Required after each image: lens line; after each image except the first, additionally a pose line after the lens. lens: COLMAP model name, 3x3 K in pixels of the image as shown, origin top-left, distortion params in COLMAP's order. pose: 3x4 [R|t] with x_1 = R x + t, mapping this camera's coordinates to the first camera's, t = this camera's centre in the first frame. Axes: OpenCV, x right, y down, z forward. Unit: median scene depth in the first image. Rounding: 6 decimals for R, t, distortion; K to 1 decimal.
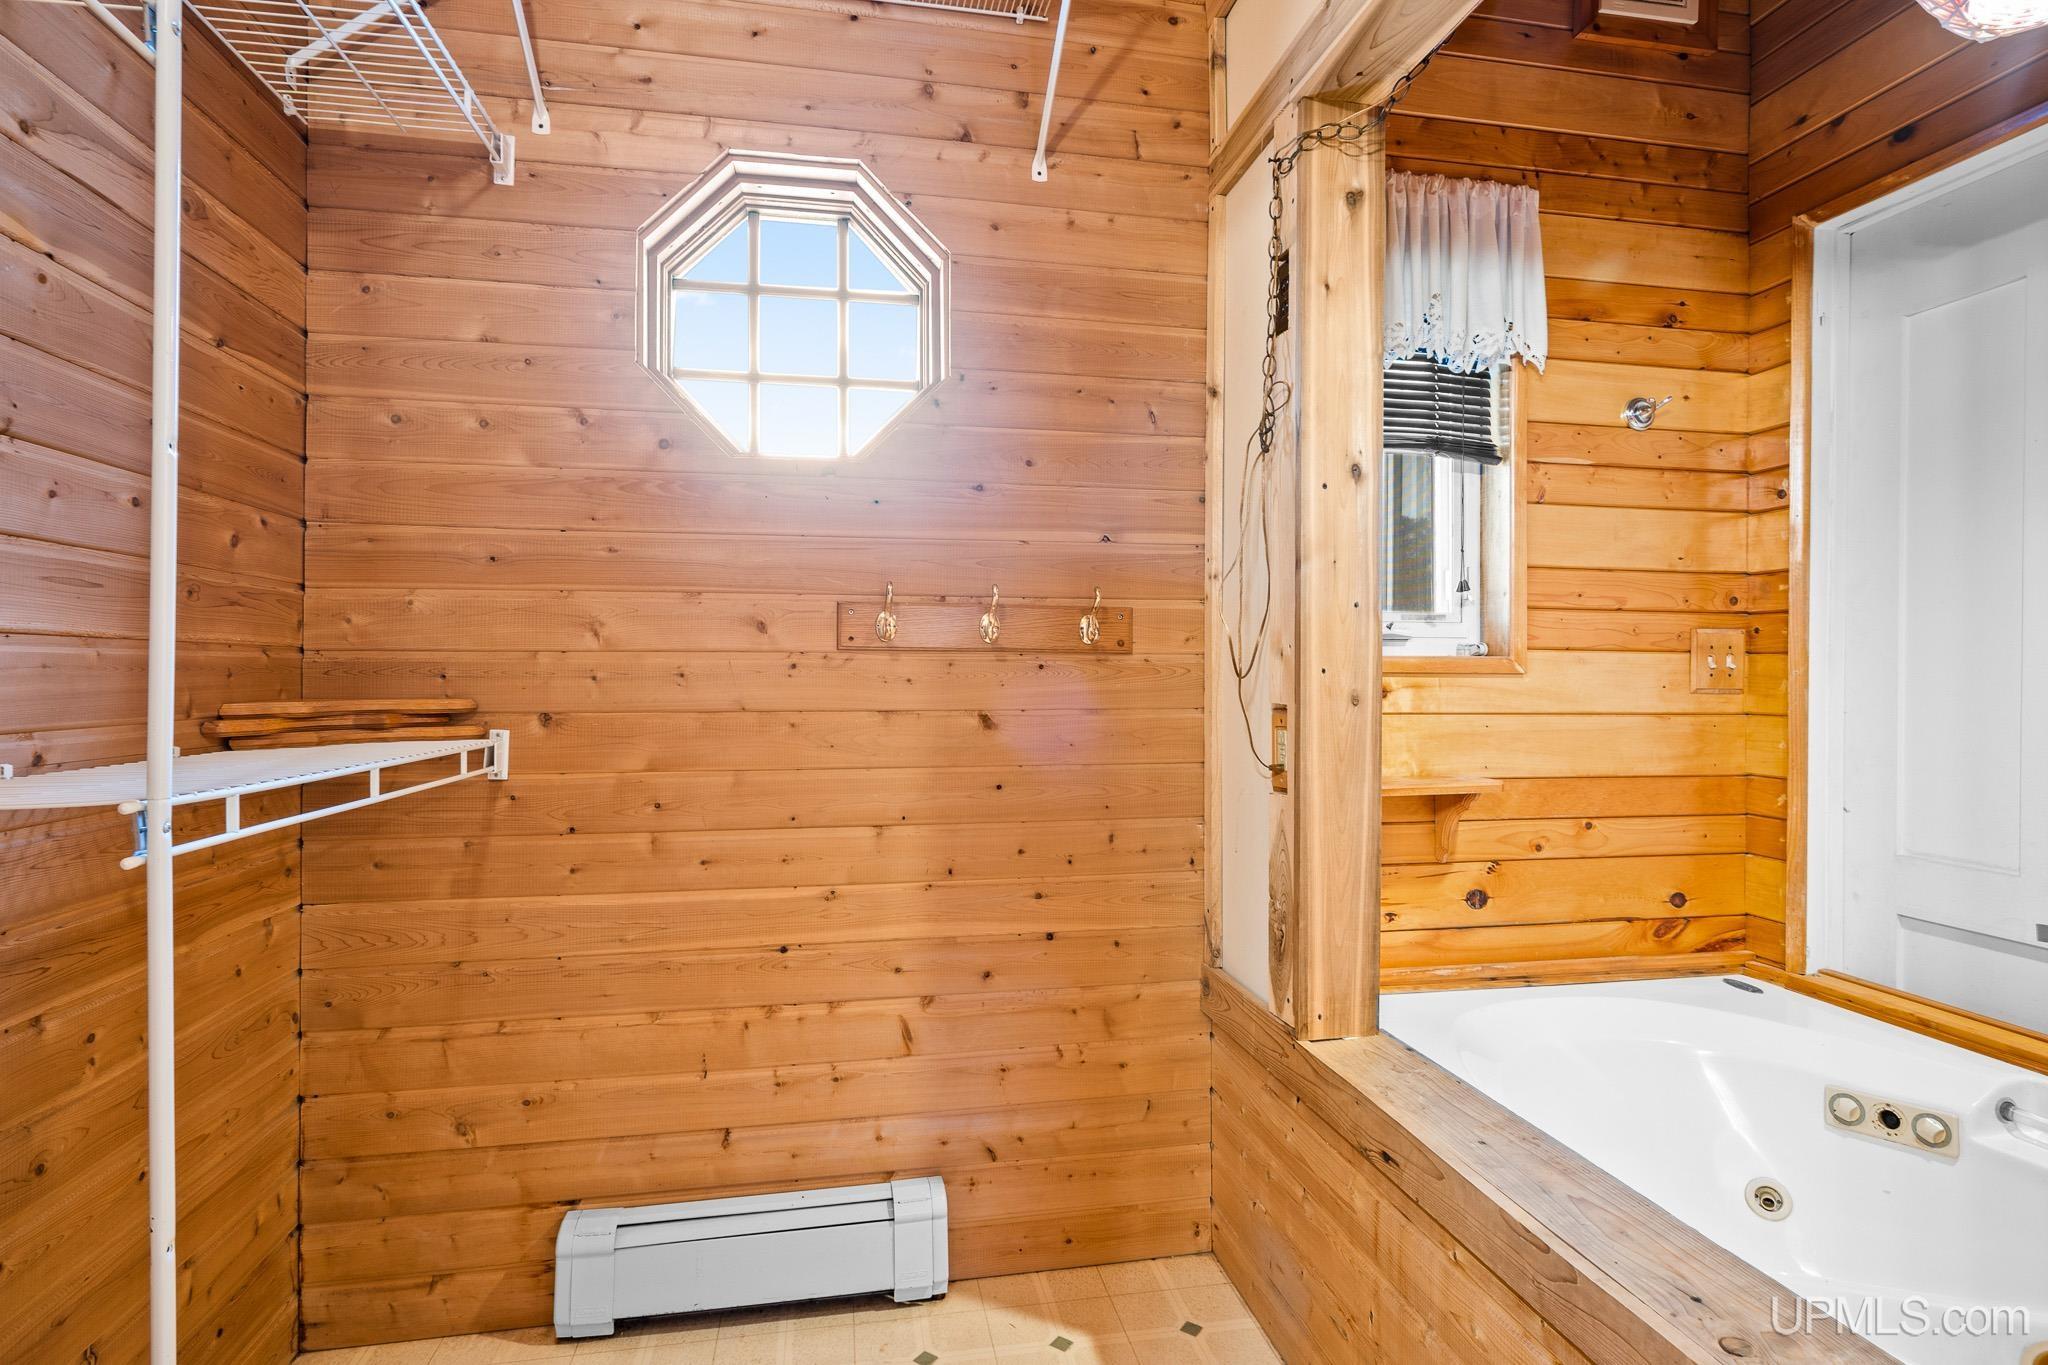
lens RADIAL K [[1018.3, 0, 1025.9], [0, 1018.3, 679.9], [0, 0, 1]] dist [-0.003738, 0.001880]
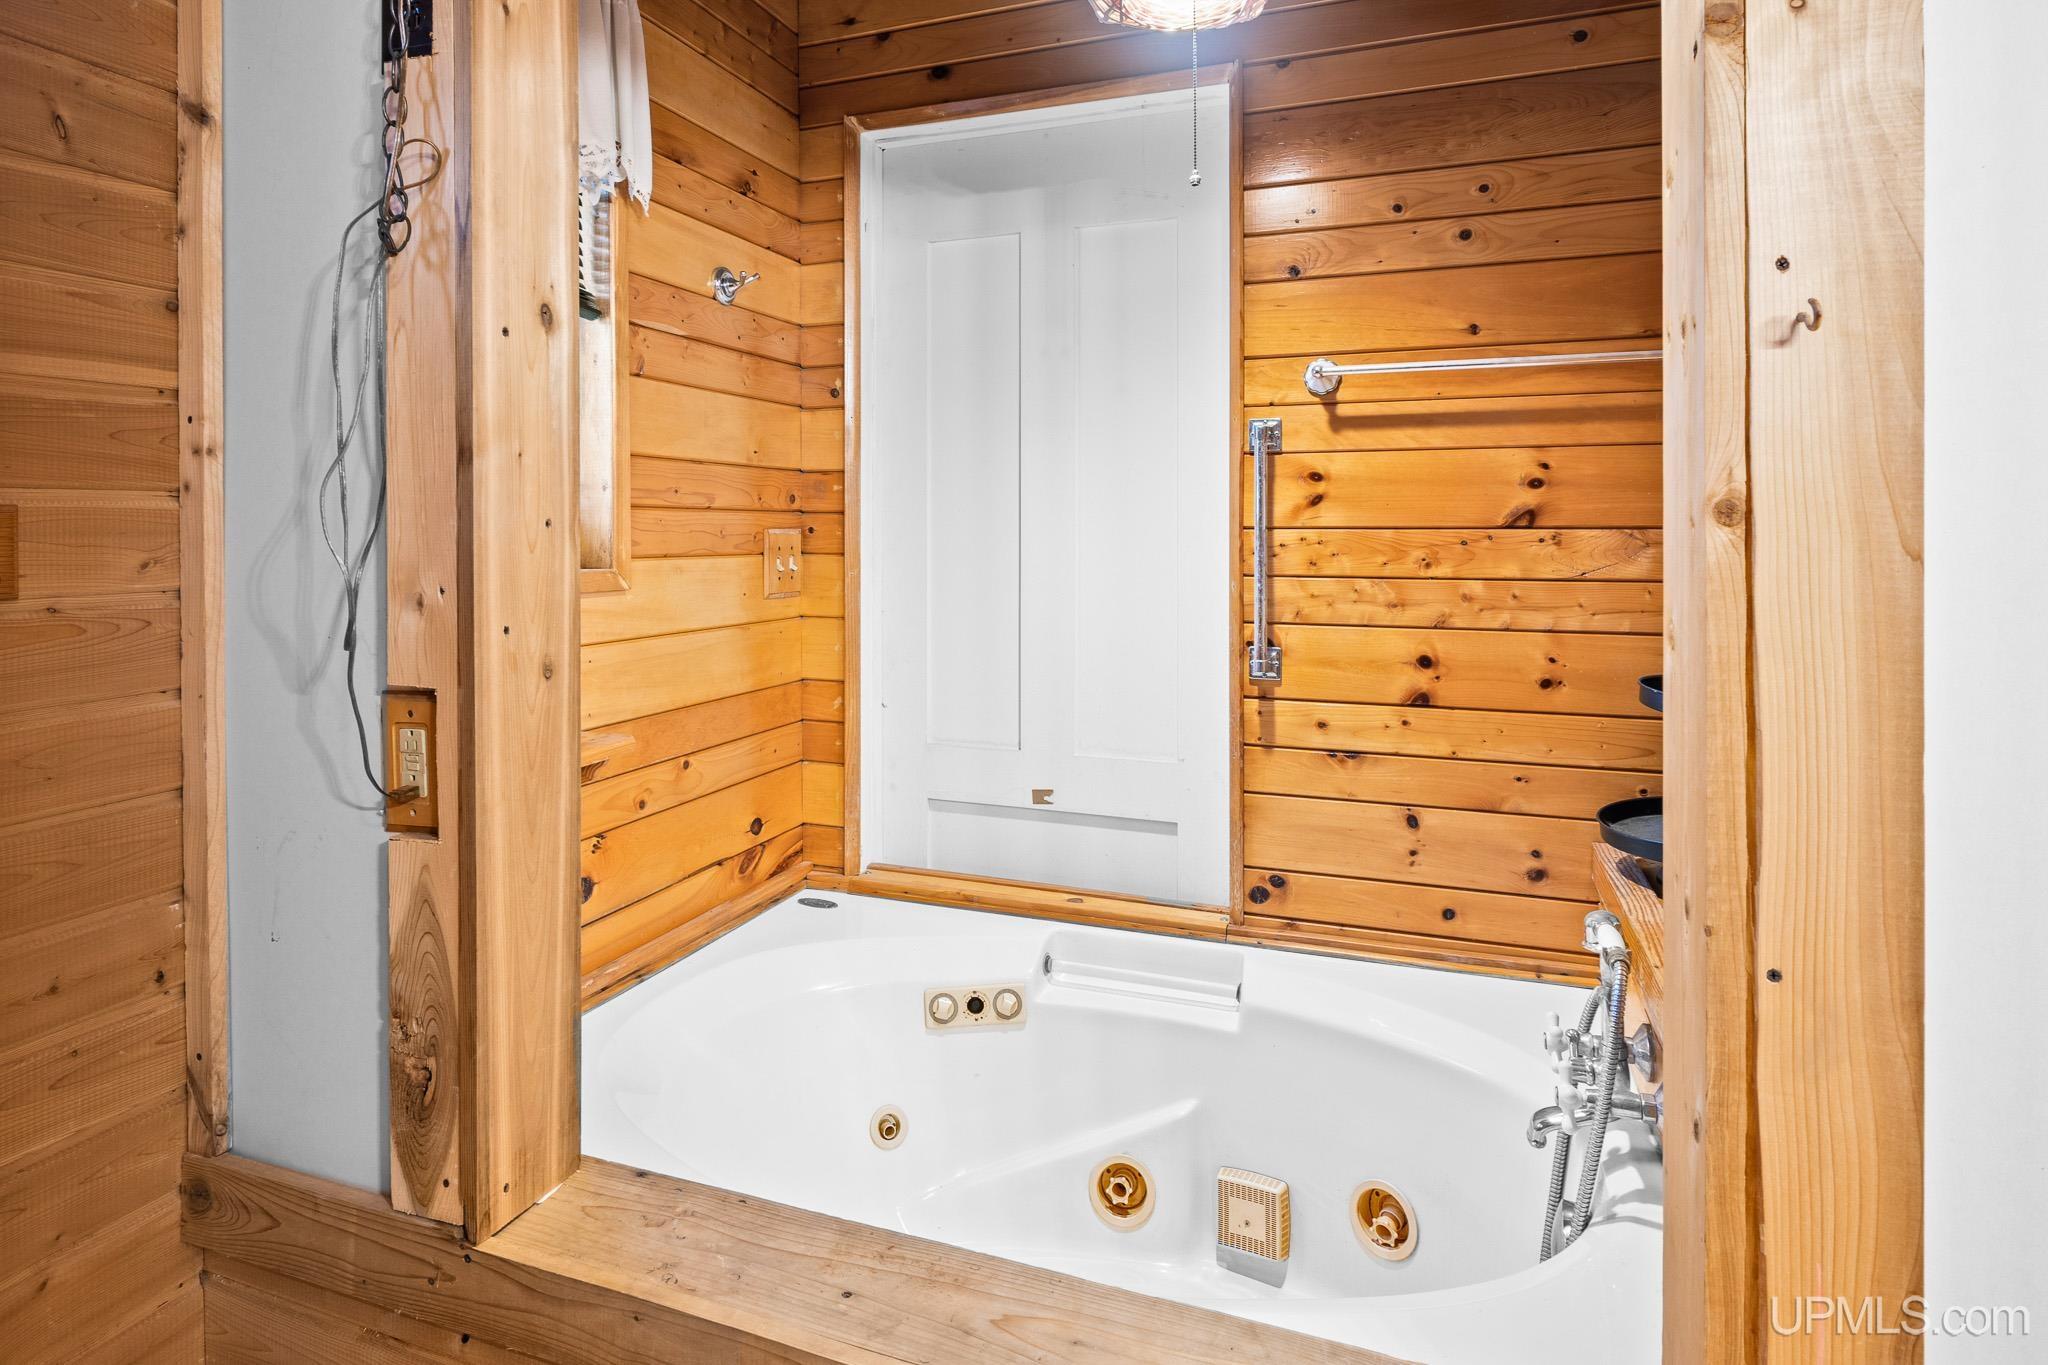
lens RADIAL K [[1121.4, 0, 1004.9], [0, 1121.4, 535.1], [0, 0, 1]] dist [-0.003342, 0.001399]
pose [[0.527866, -0.010947, 0.849257, -0.101251], [0.009245, 0.999932, 0.007142, -0.055179], [-0.849277, 0.004081, 0.527931, 0.306926]]
